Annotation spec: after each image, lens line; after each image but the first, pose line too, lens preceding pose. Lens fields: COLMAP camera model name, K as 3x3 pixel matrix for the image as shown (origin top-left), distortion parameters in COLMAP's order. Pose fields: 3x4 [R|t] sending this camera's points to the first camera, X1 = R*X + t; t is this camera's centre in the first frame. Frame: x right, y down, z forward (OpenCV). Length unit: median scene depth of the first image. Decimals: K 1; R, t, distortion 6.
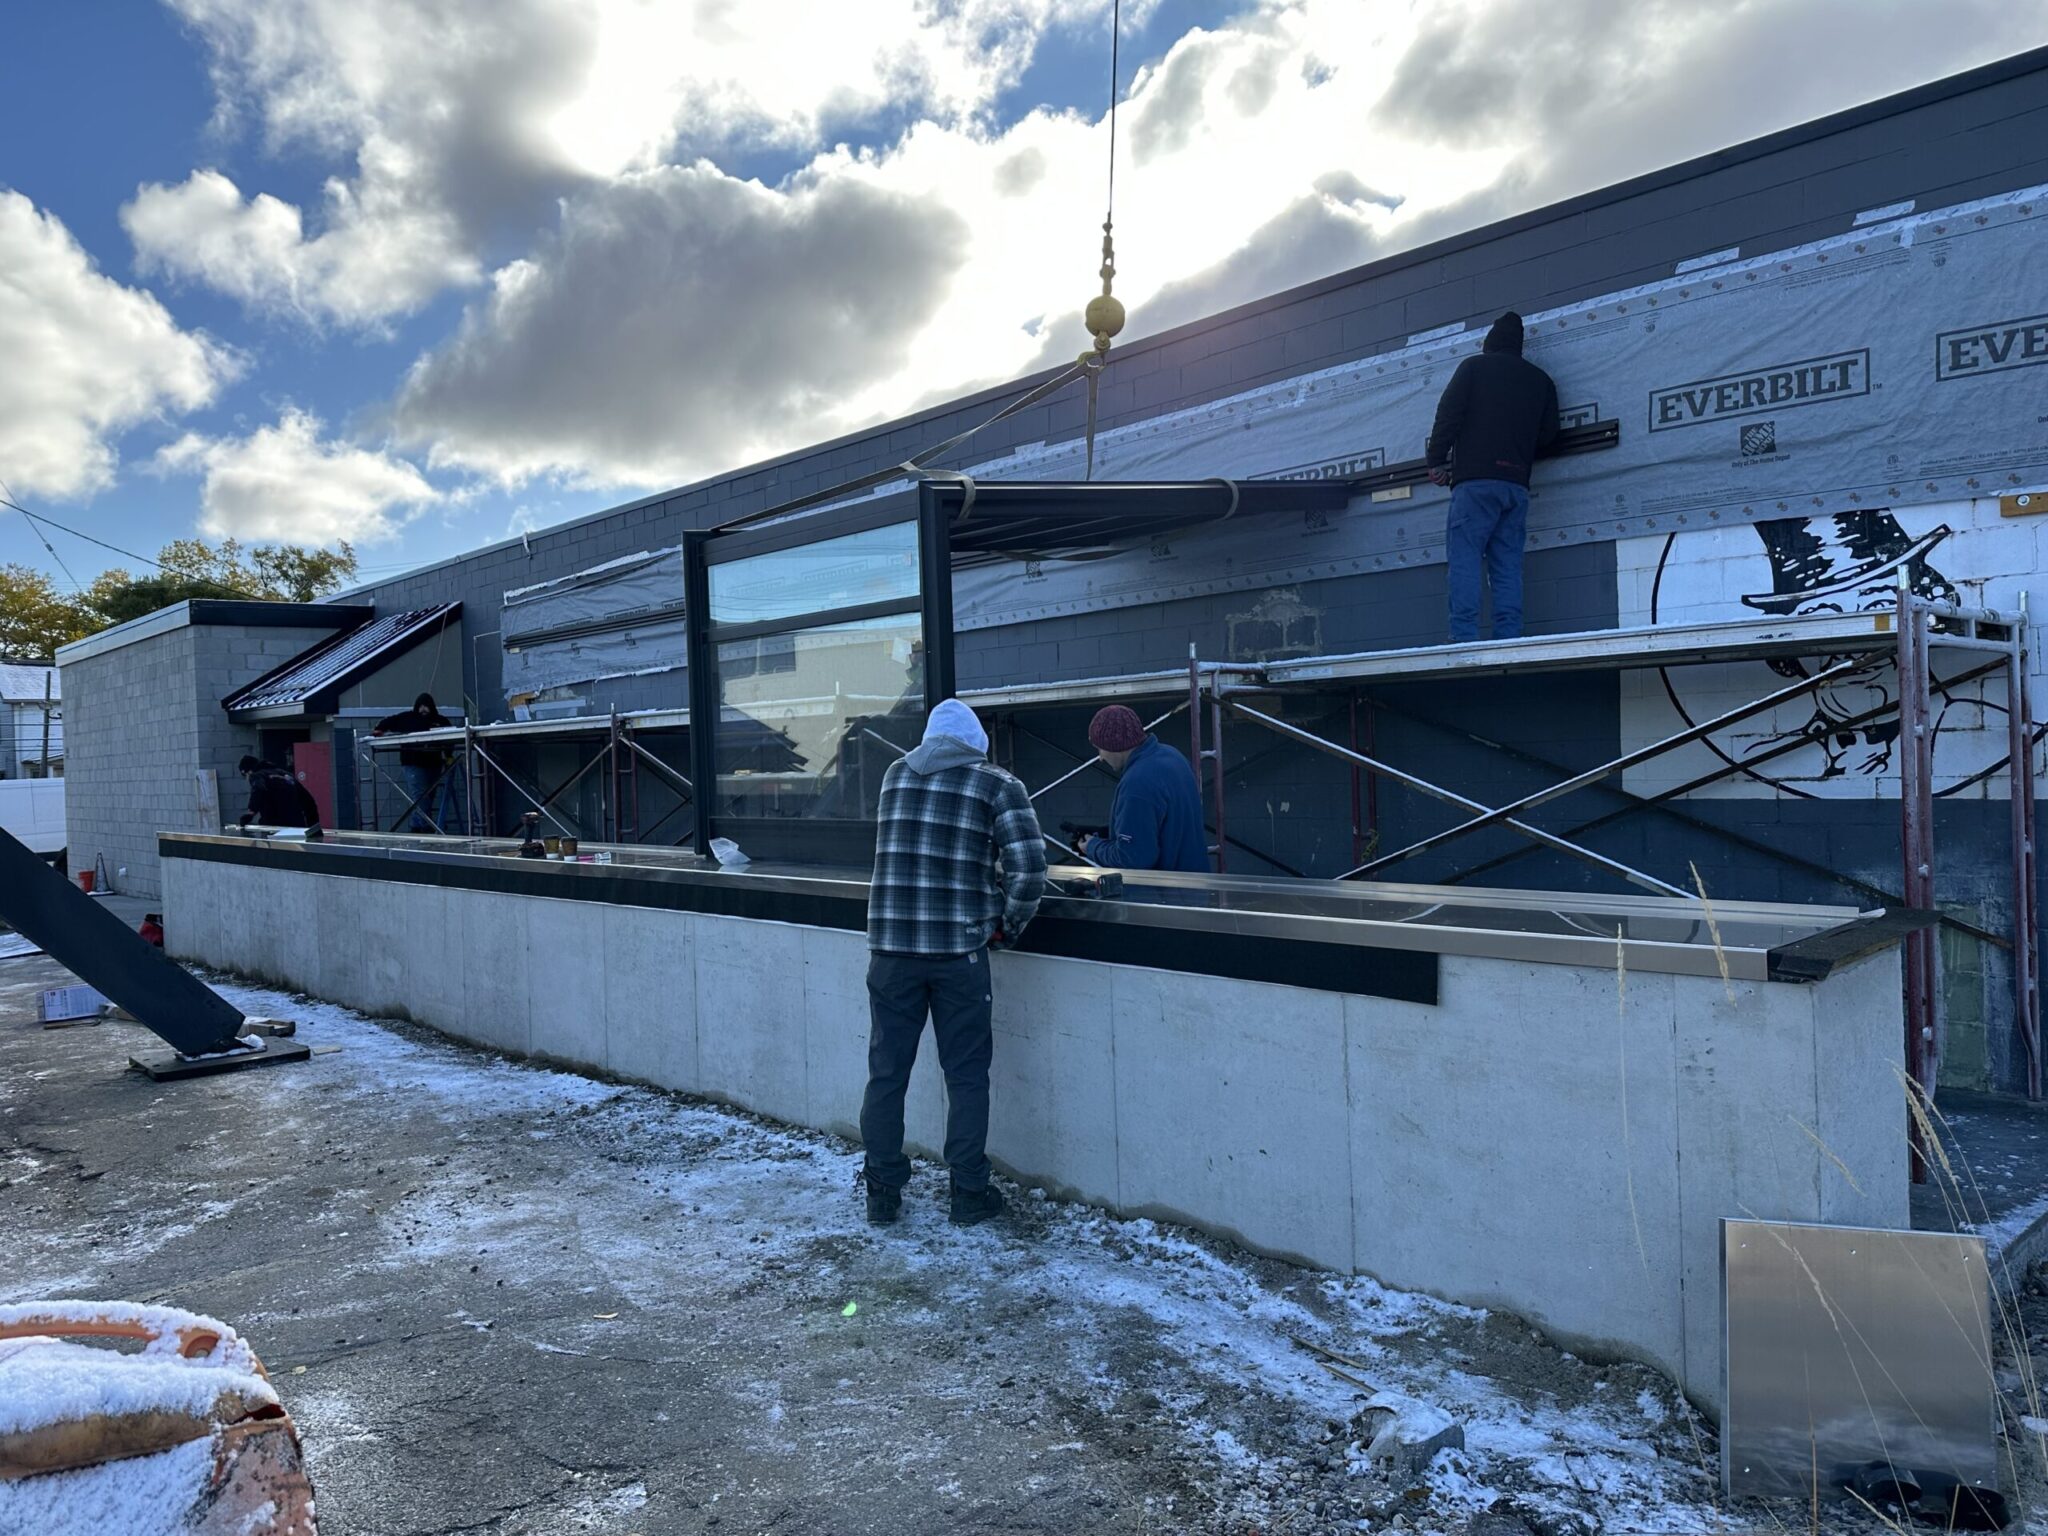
lens RADIAL K [[1426.0, 0, 1024.0], [0, 1426.0, 768.0], [0, 0, 1]] dist [0.070708, -0.092733]
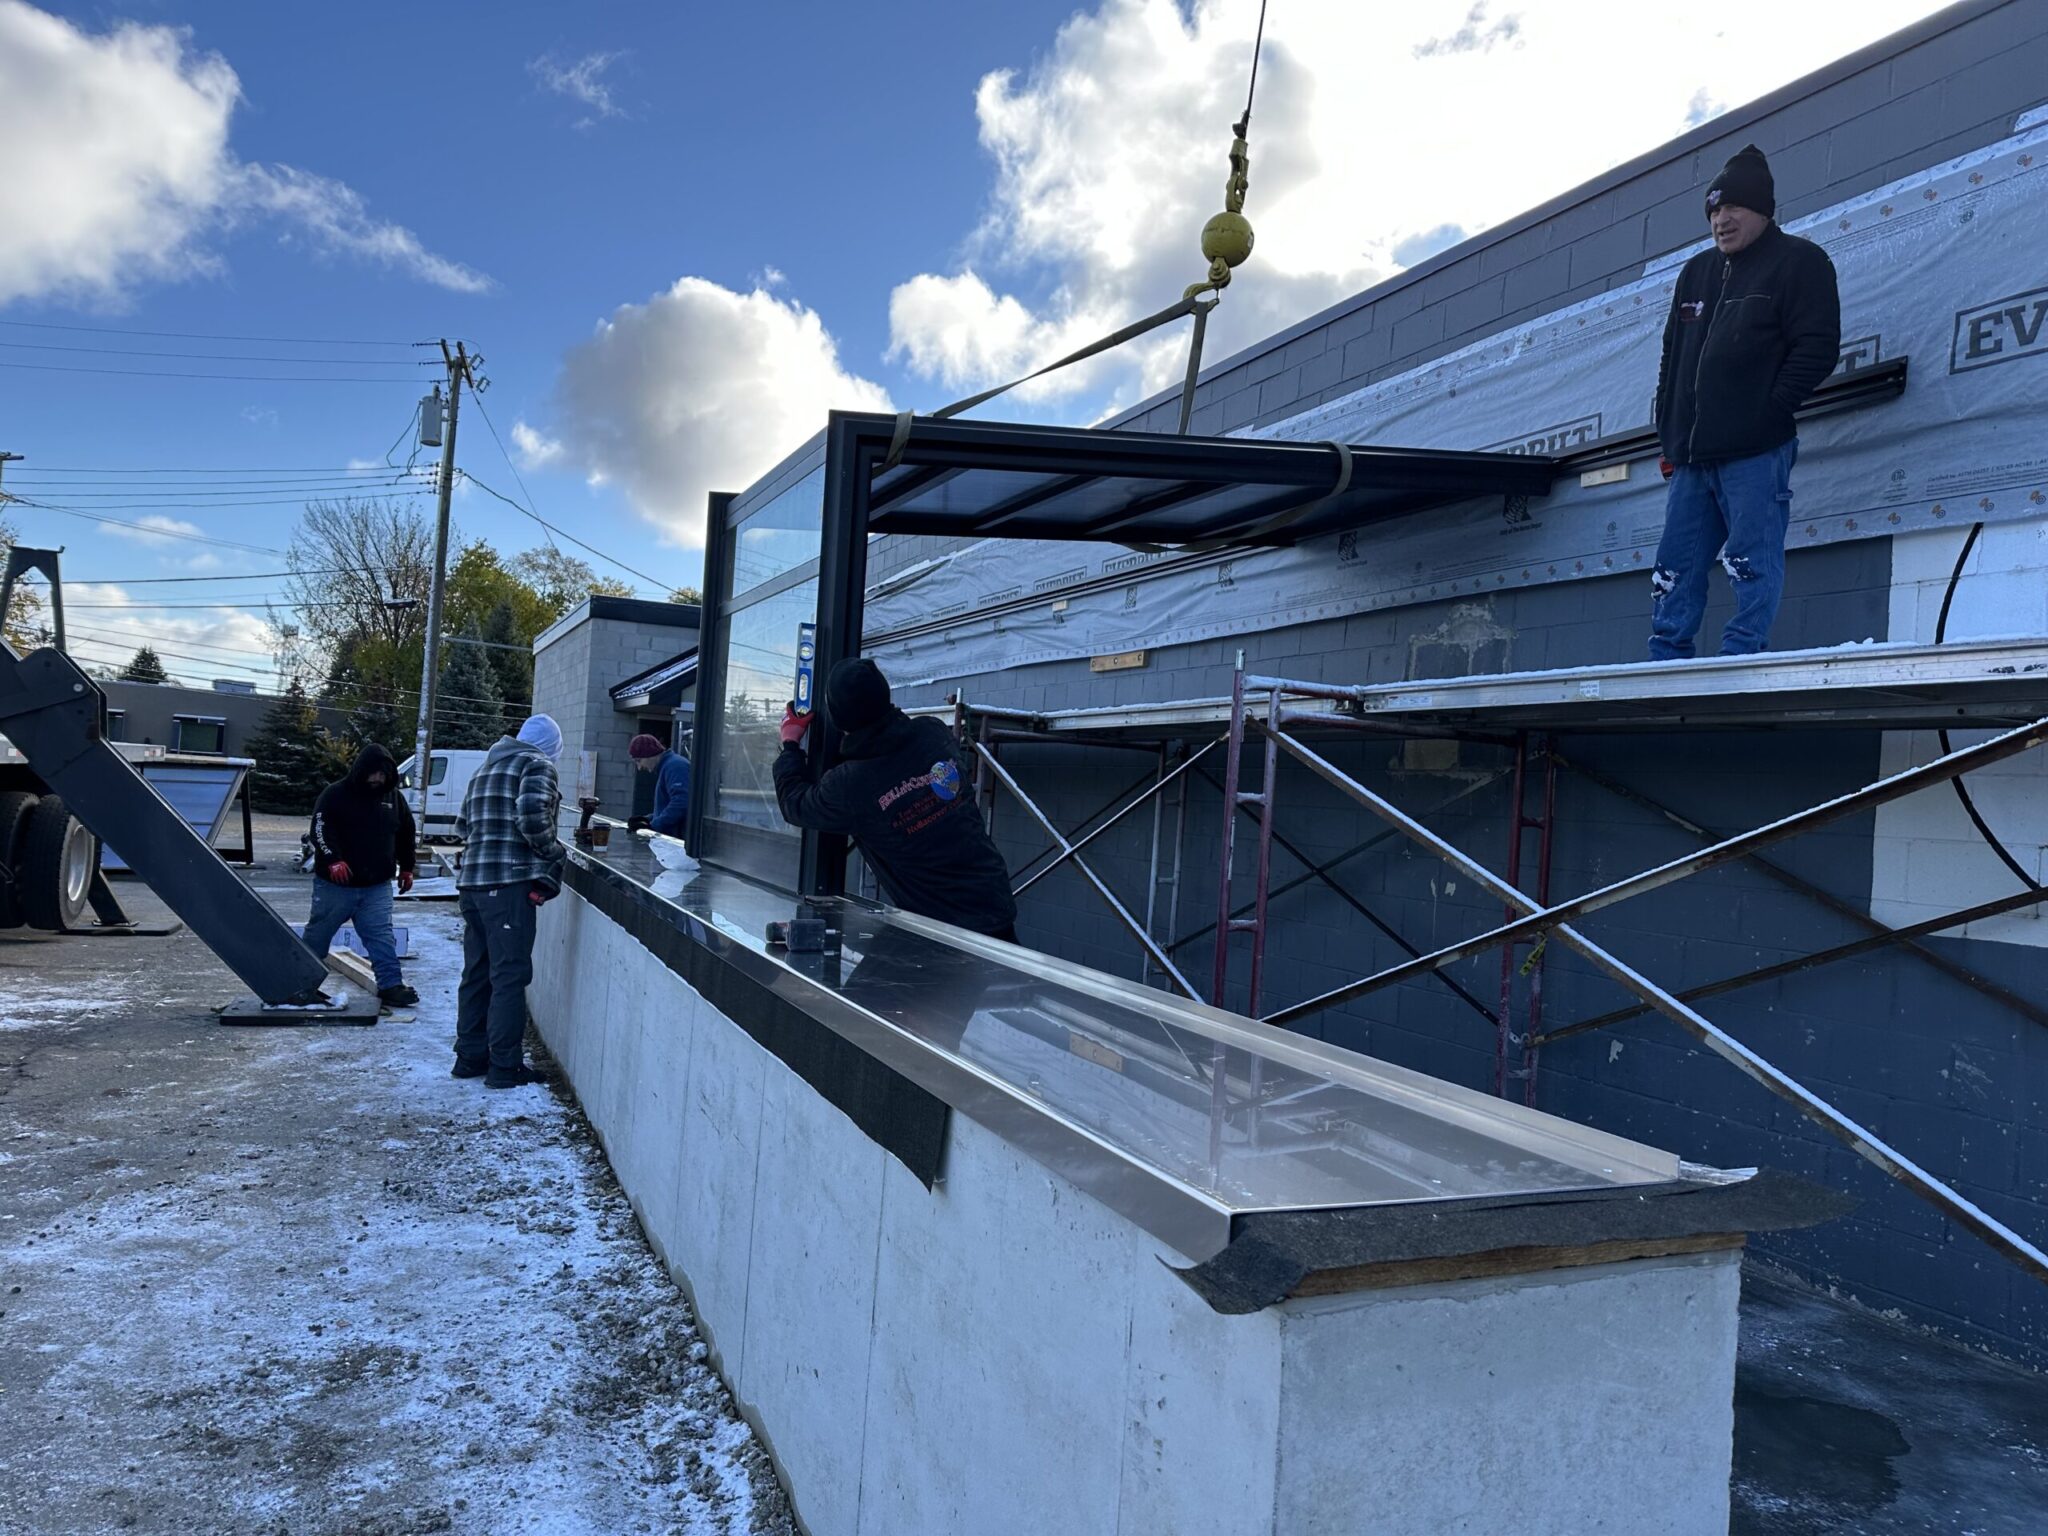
lens RADIAL K [[1444.0, 0, 1030.7], [0, 1444.0, 772.8], [0, 0, 1]] dist [-0.004802, 0.005300]
pose [[0.939033, 0.091925, -0.331310, 0.278784], [-0.103175, 0.994526, -0.016491, 0.001443], [0.327980, 0.049668, 0.943378, 0.257900]]
